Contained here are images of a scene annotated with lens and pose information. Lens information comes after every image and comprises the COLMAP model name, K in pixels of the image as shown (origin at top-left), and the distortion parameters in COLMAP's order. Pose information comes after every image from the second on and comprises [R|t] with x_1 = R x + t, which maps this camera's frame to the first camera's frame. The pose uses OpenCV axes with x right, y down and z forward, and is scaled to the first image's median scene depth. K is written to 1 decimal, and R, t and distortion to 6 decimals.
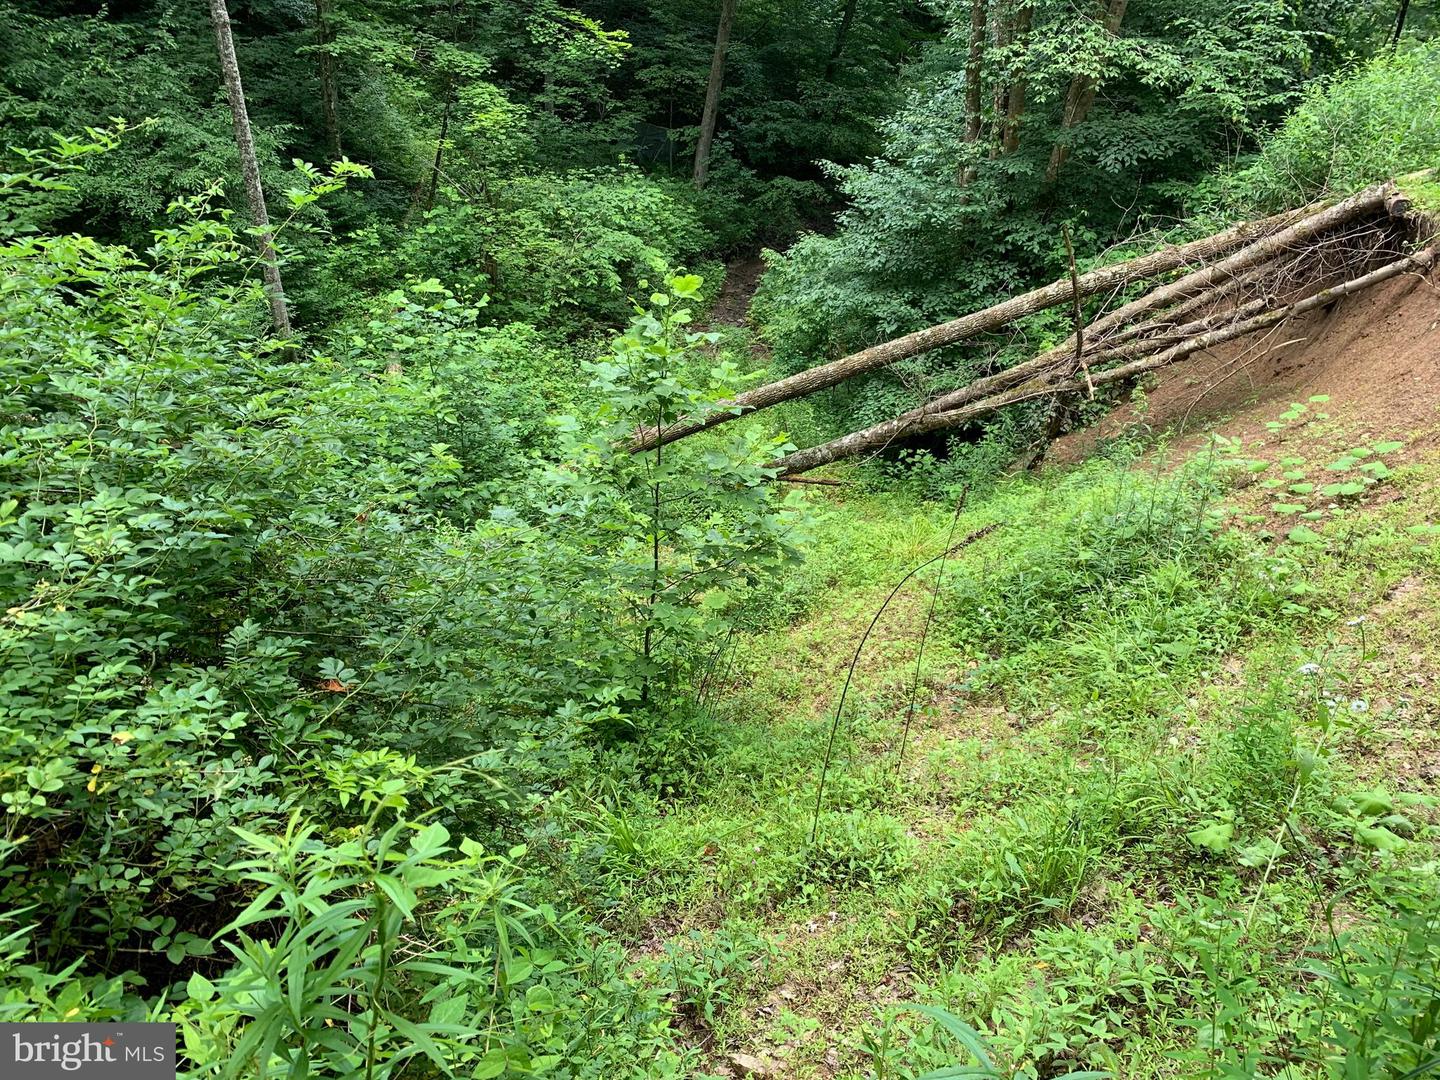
lens RADIAL K [[1091.0, 0, 720.1], [0, 1091.0, 571.4], [0, 0, 1]] dist [-0.002163, 0.000624]
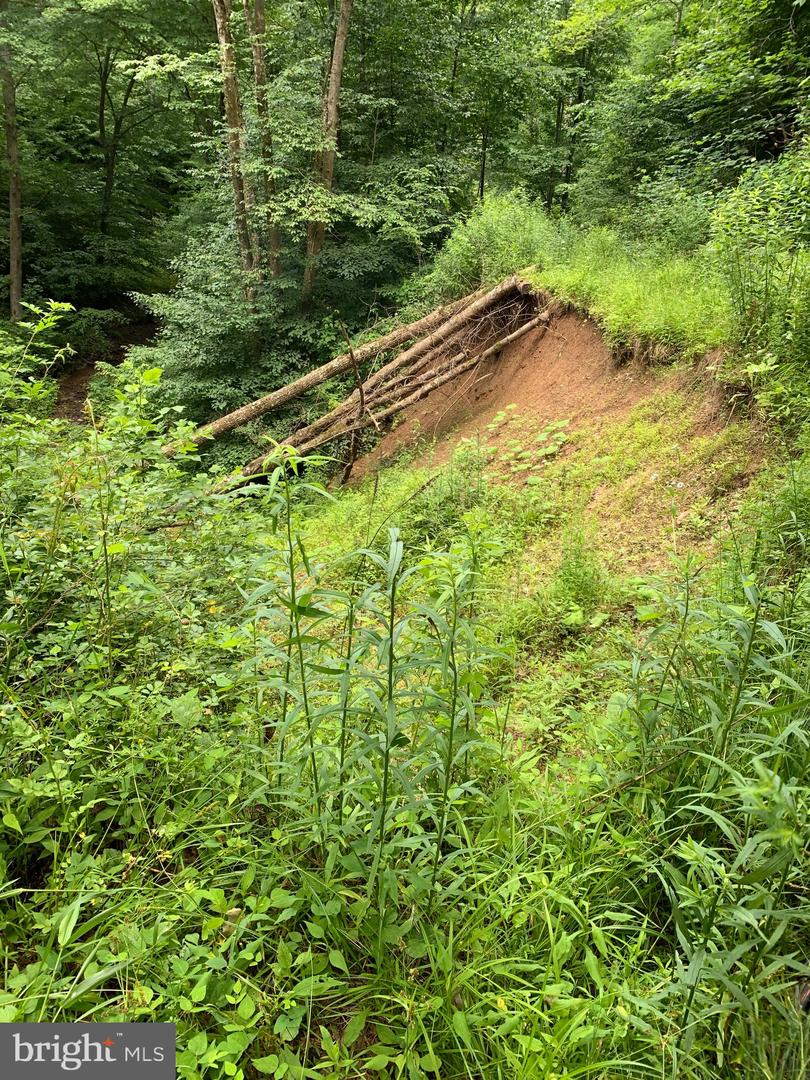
lens RADIAL K [[819.3, 0, 405.0], [0, 819.3, 540.0], [0, 0, 1]] dist [0.212857, -0.501299]
pose [[0.901073, -0.198148, 0.385752, -0.096176], [0.222795, 0.974665, -0.019771, 0.022589], [-0.372061, 0.103759, 0.922391, -0.061438]]
